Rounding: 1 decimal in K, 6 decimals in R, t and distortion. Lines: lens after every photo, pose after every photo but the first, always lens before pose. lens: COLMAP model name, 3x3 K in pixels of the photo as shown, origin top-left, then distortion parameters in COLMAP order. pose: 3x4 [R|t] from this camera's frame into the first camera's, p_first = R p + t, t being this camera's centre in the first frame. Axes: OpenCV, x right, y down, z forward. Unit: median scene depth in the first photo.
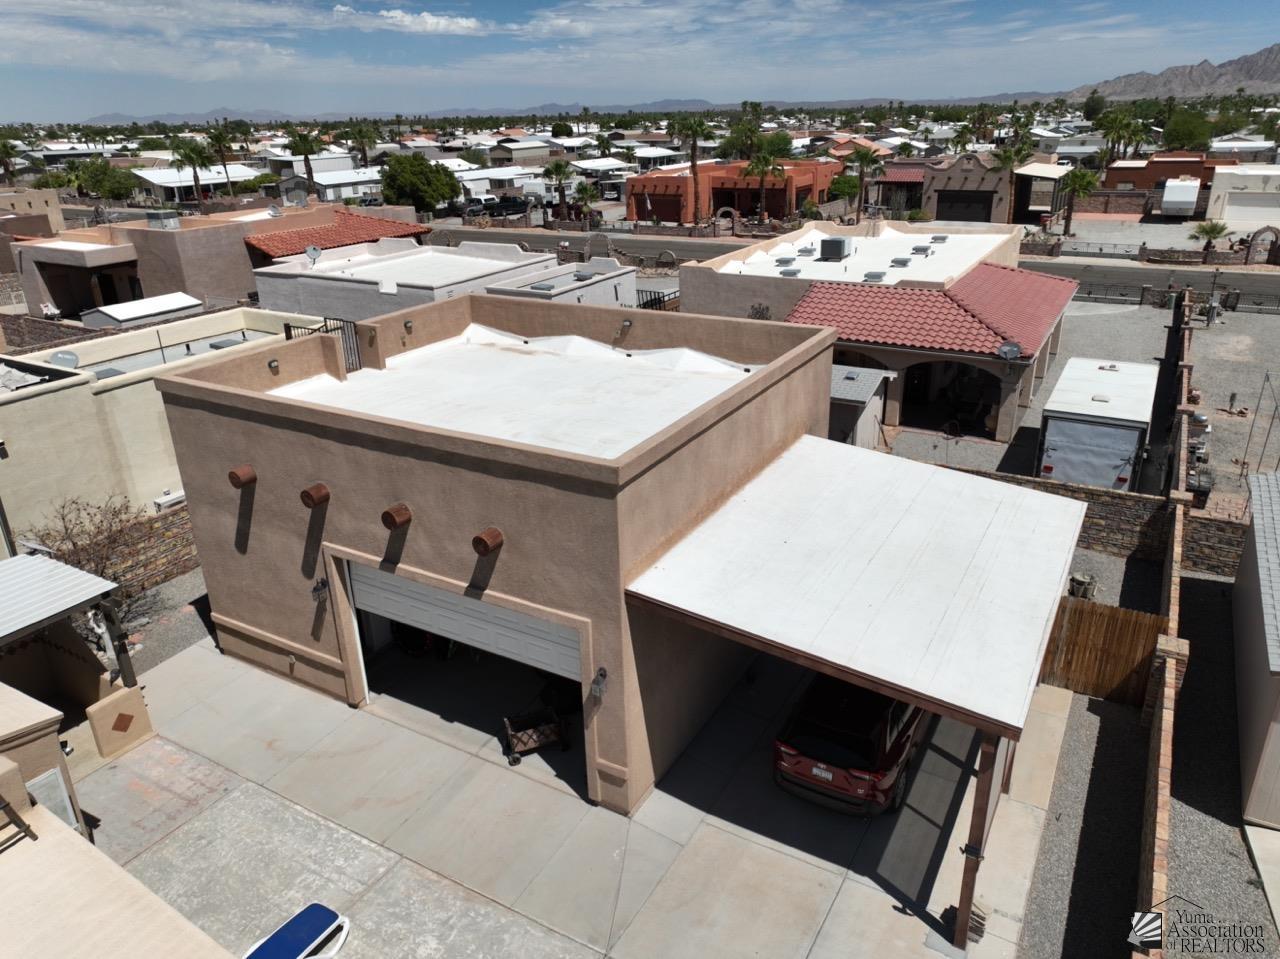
lens RADIAL K [[895.7, 0, 639.2], [0, 895.7, 478.7], [0, 0, 1]] dist [0.009614, 0.008034]
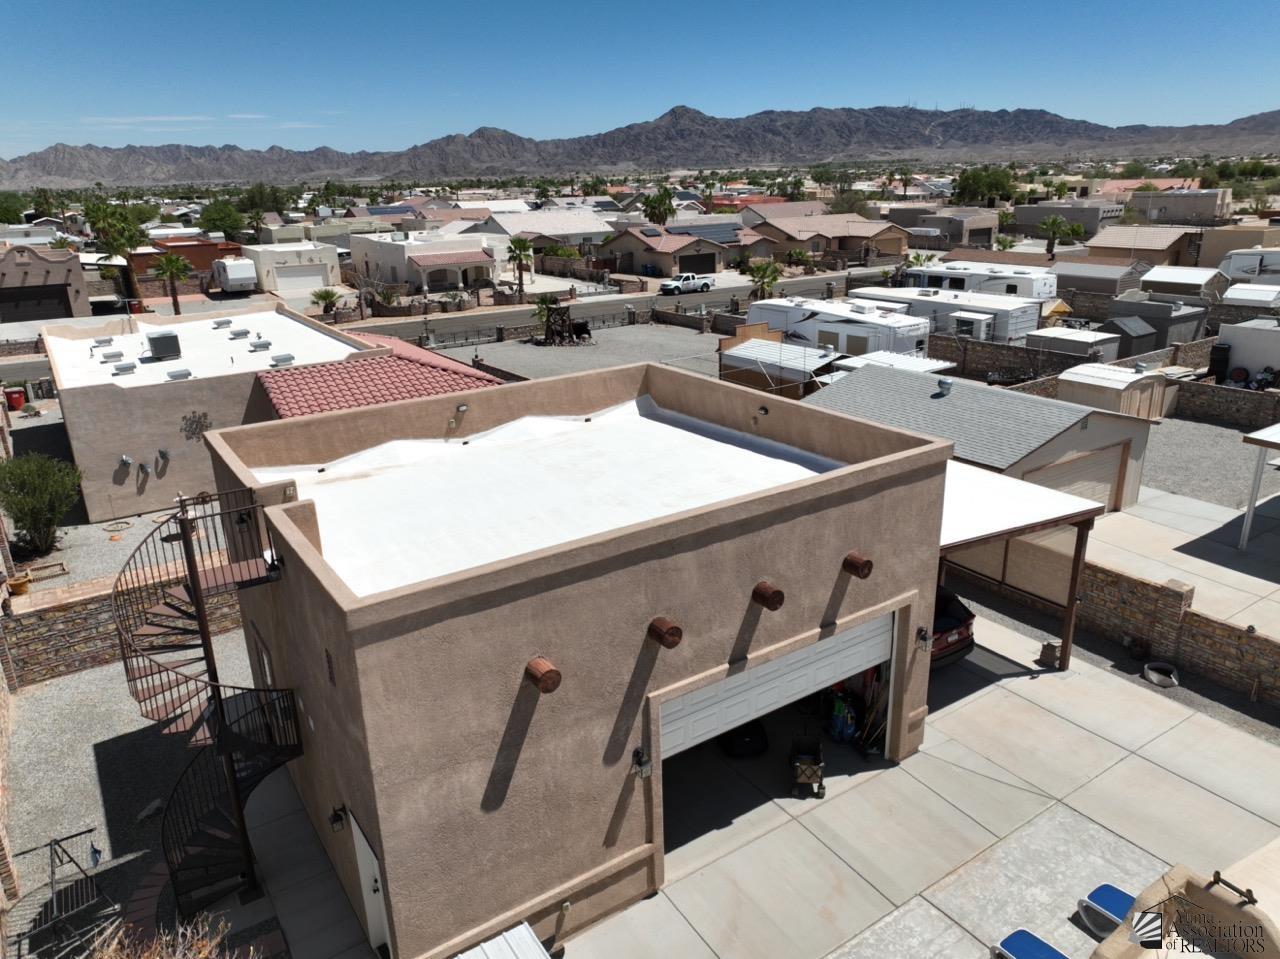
lens RADIAL K [[895.7, 0, 644.0], [0, 895.7, 477.5], [0, 0, 1]] dist [0.009614, 0.008034]
pose [[0.442680, -0.277712, 0.852590, -0.767359], [0.355166, 0.927369, 0.117661, -0.159436], [-0.823342, 0.250725, 0.509162, 0.431688]]
